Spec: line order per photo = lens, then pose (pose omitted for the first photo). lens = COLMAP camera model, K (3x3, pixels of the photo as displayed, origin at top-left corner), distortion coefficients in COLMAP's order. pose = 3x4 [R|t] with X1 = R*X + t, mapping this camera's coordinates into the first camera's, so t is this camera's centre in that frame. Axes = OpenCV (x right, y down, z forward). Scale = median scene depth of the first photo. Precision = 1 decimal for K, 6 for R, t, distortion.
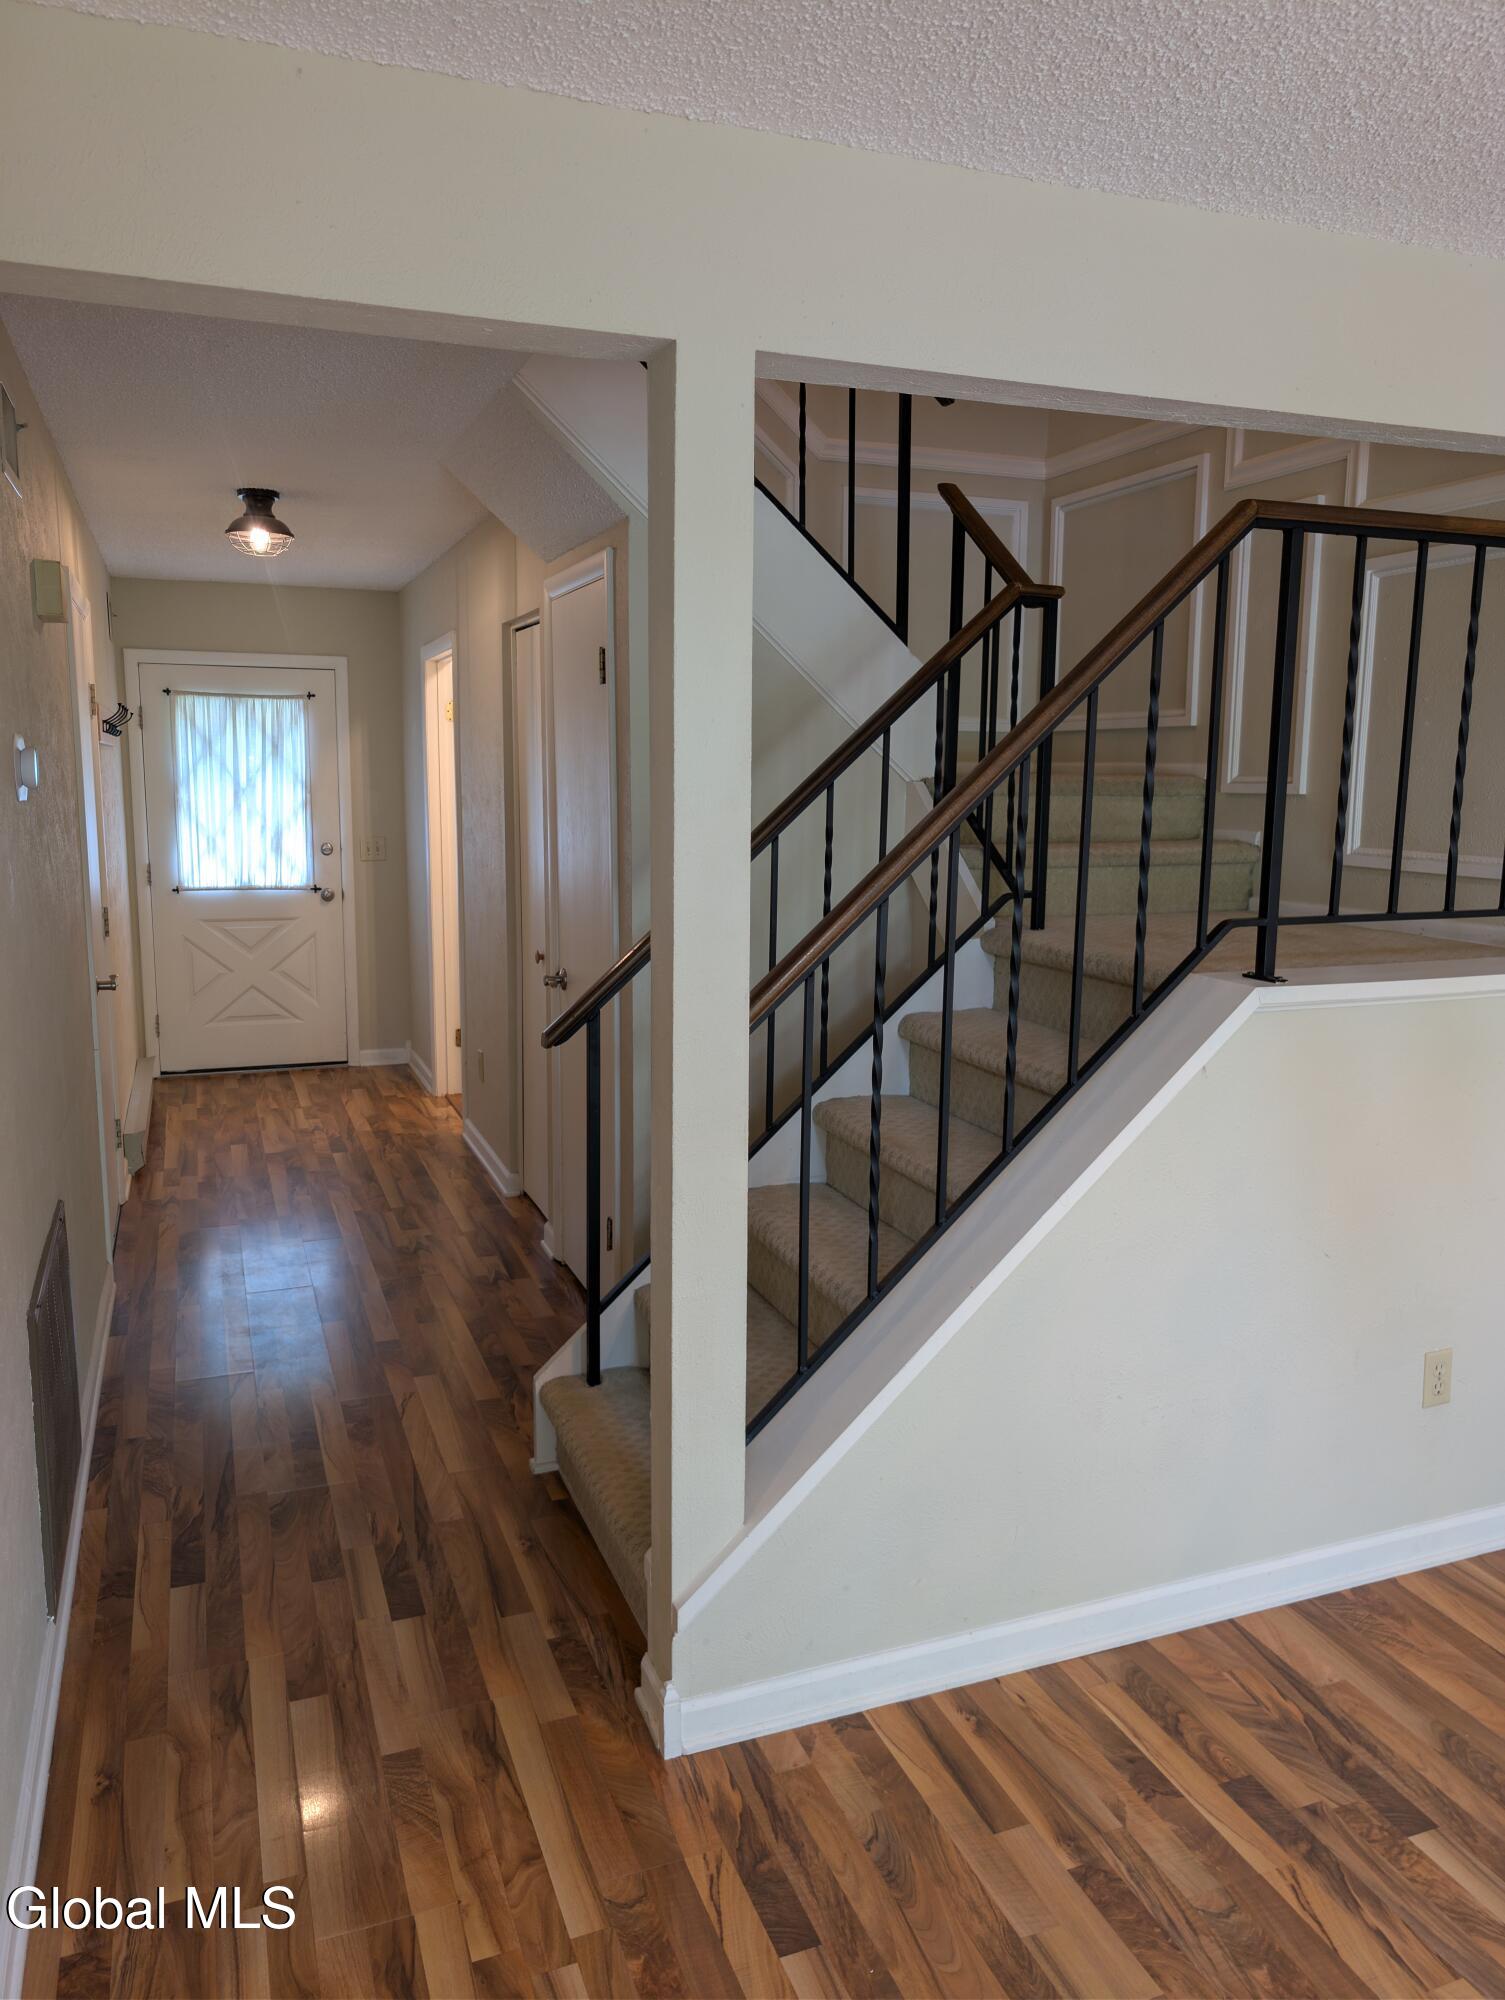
lens RADIAL K [[1443.3, 0, 741.9], [0, 1443.3, 968.4], [0, 0, 1]] dist [-0.005321, -0.003481]
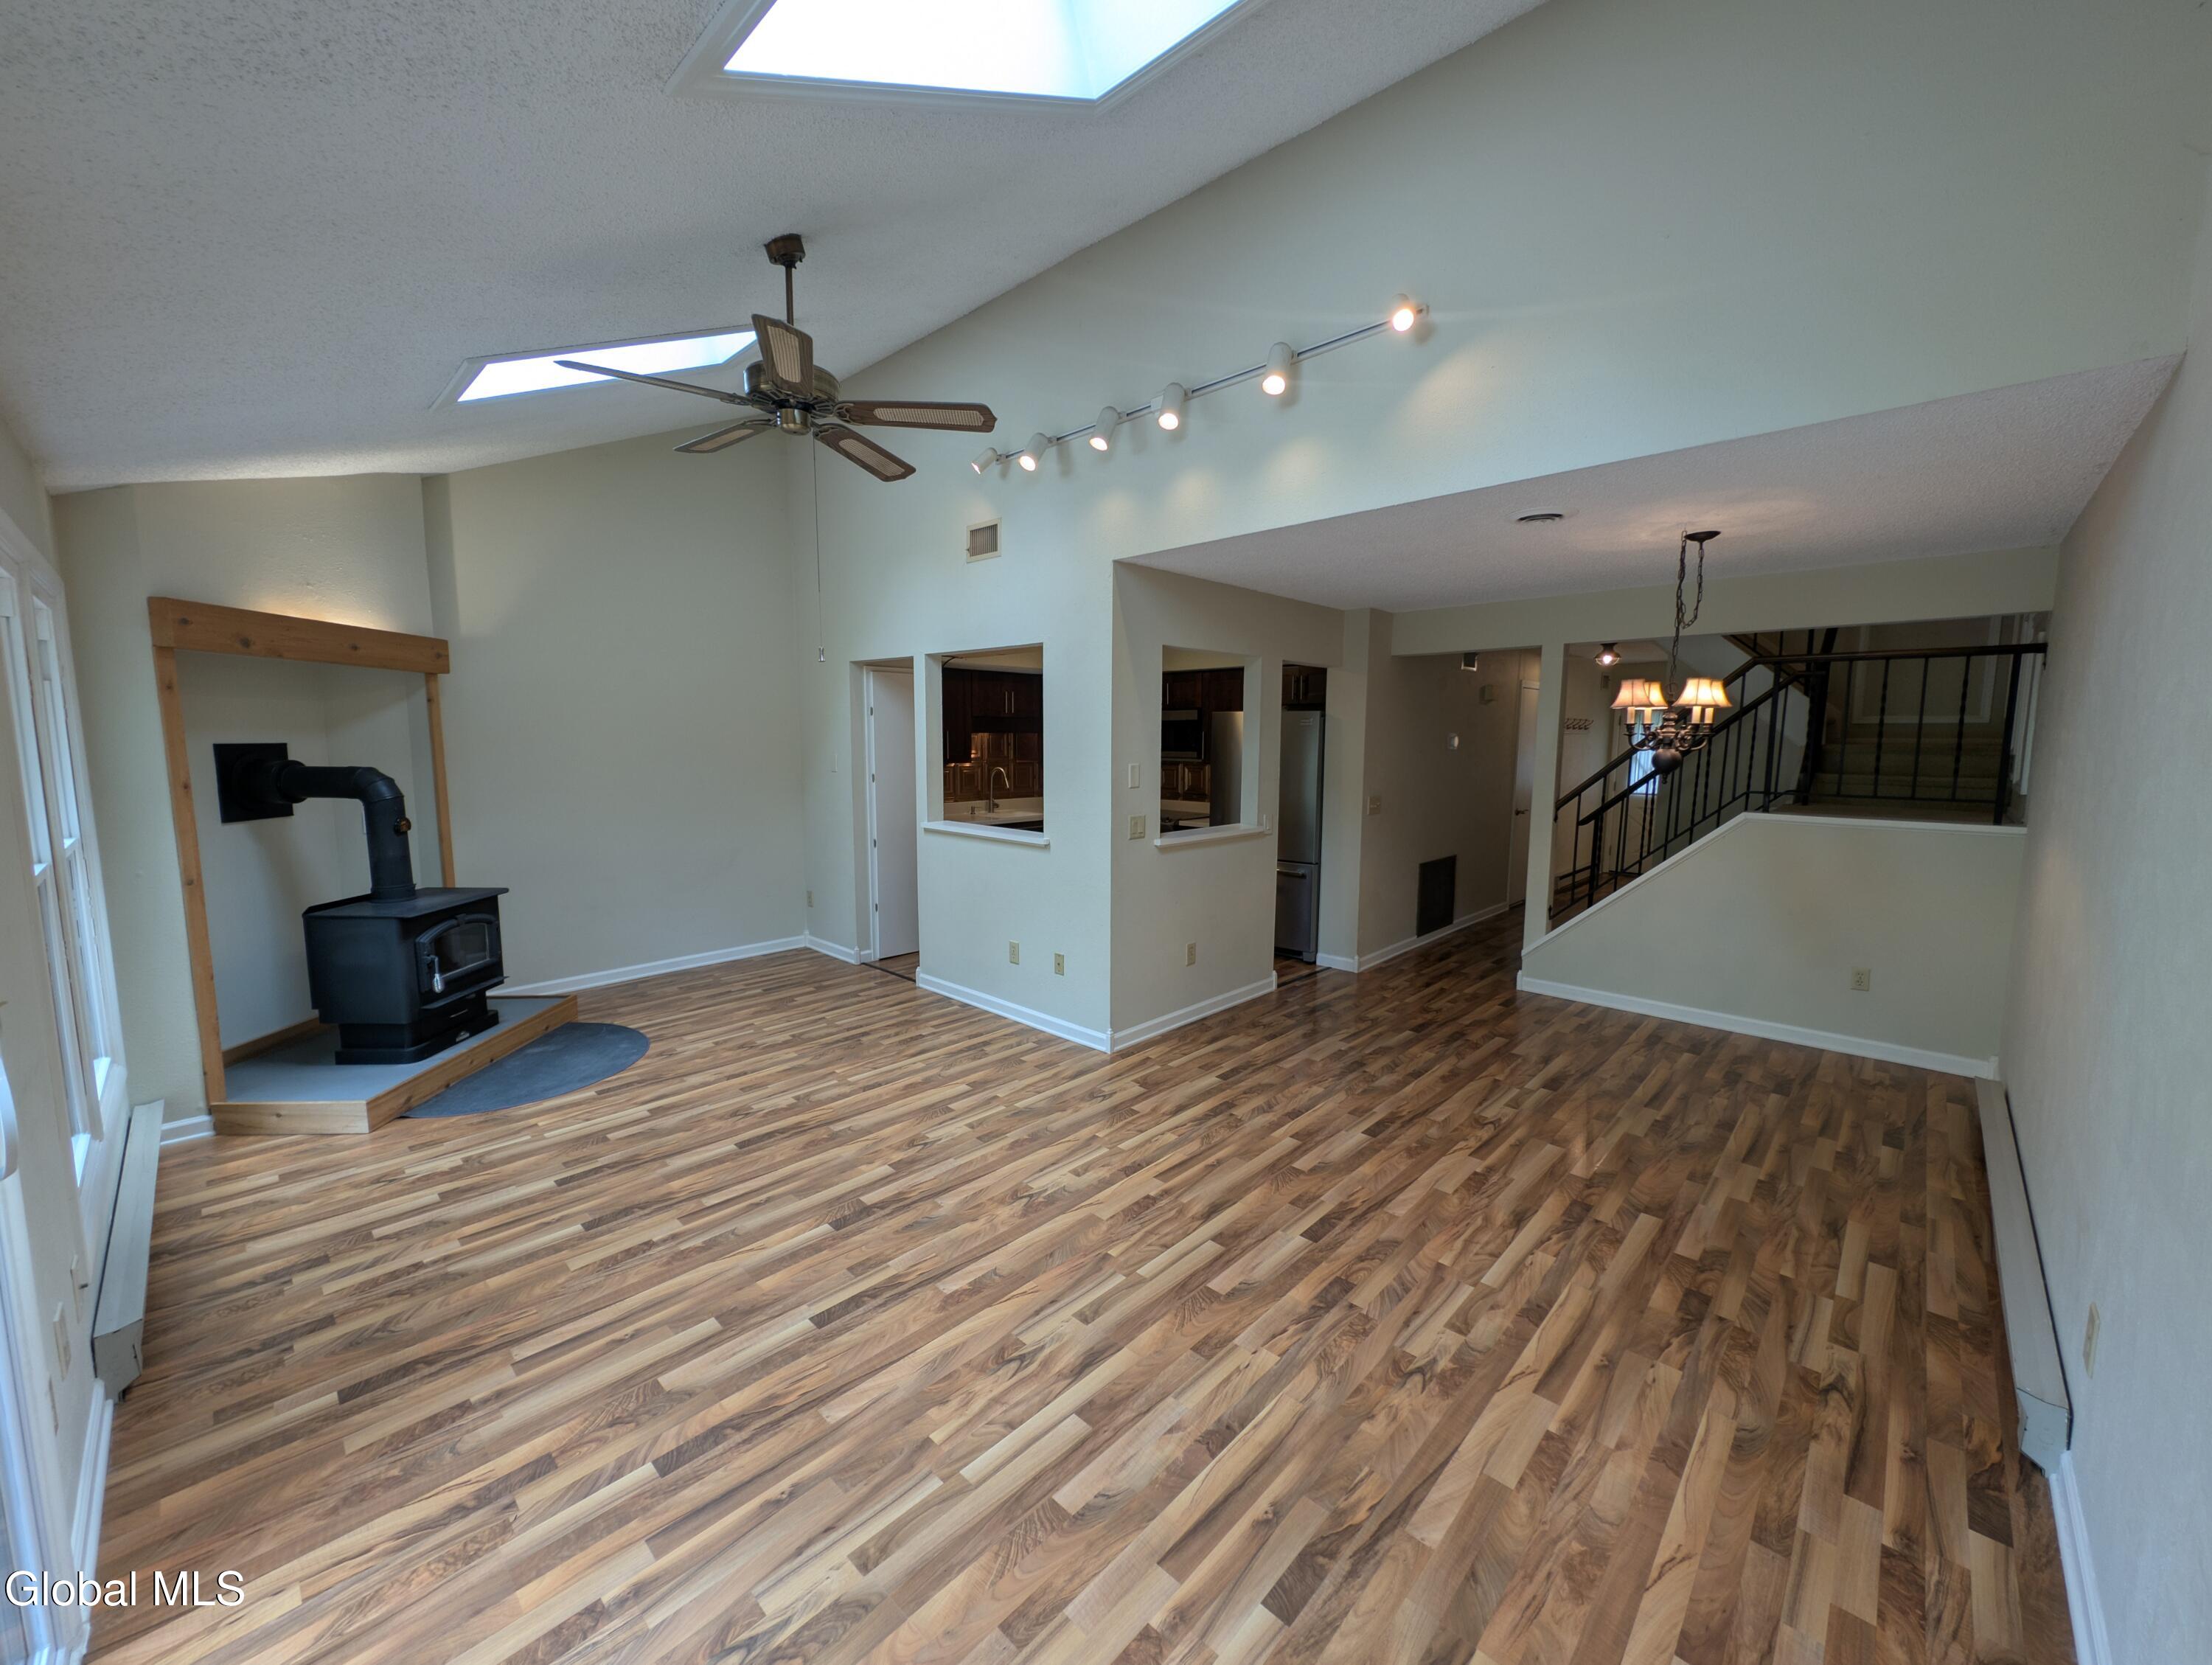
lens RADIAL K [[859.4, 0, 1104.1], [0, 859.4, 831.7], [0, 0, 1]] dist [-0.014250, 0.000184]
pose [[0.427496, 0.089508, -0.899575, 1.599646], [-0.117957, 0.992102, 0.042659, 0.150263], [0.896289, 0.087874, 0.434678, -1.140272]]
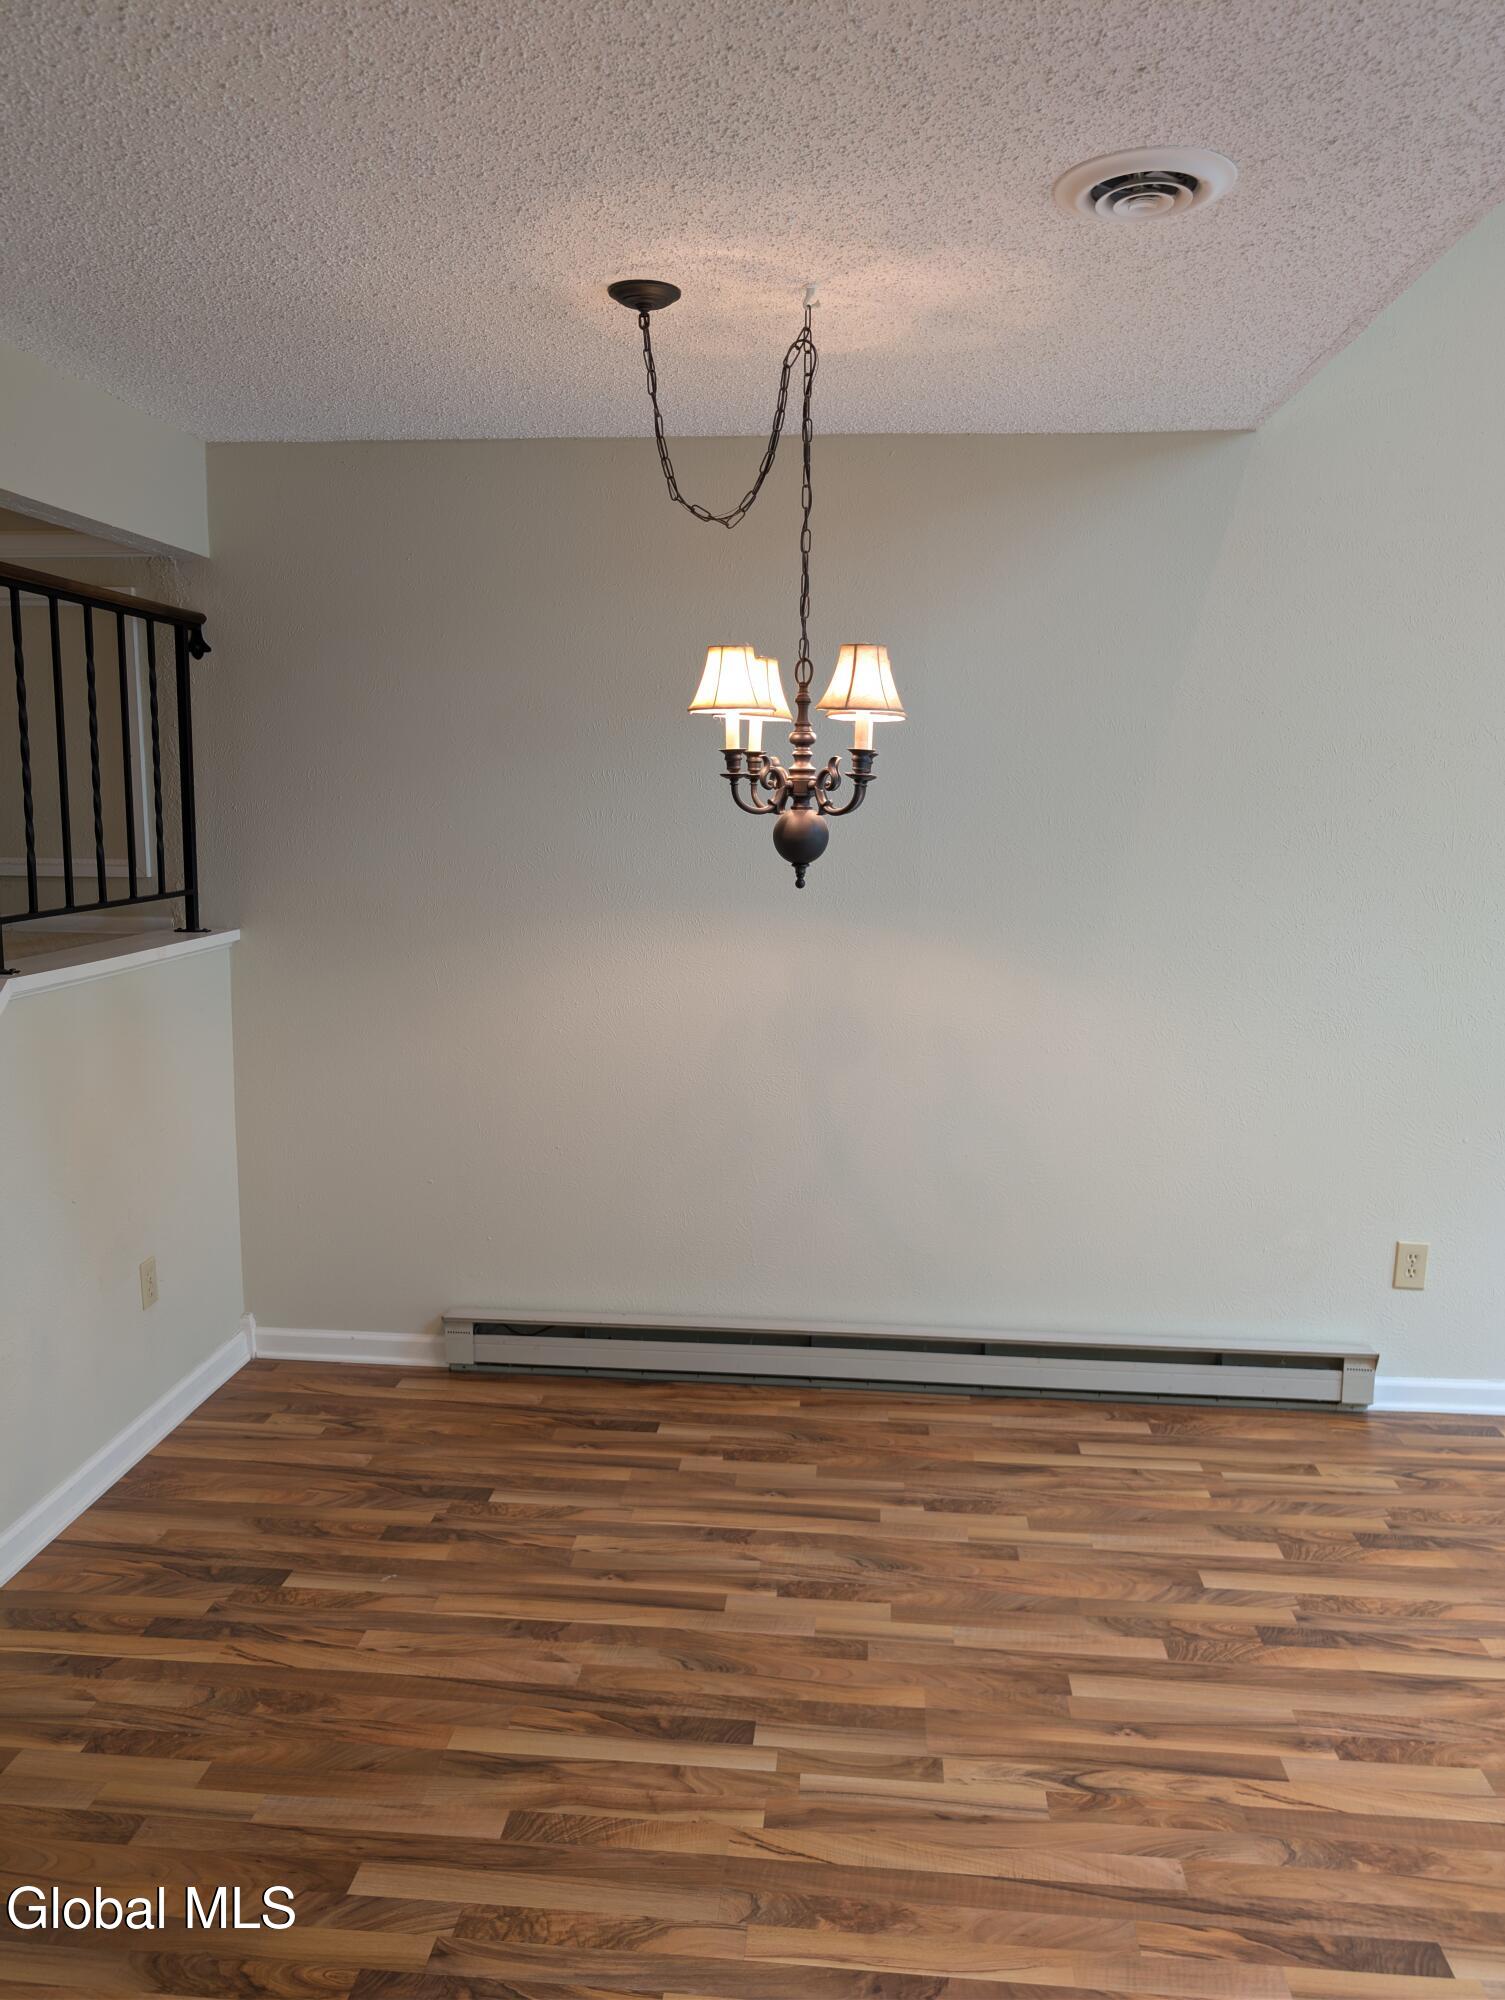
lens RADIAL K [[1443.3, 0, 756.1], [0, 1443.3, 1003.4], [0, 0, 1]] dist [-0.005321, -0.003481]
pose [[0.441819, -0.146829, 0.885007, -0.440743], [0.118248, 0.987439, 0.104790, -0.026048], [-0.889277, 0.058352, 0.453632, -0.044536]]
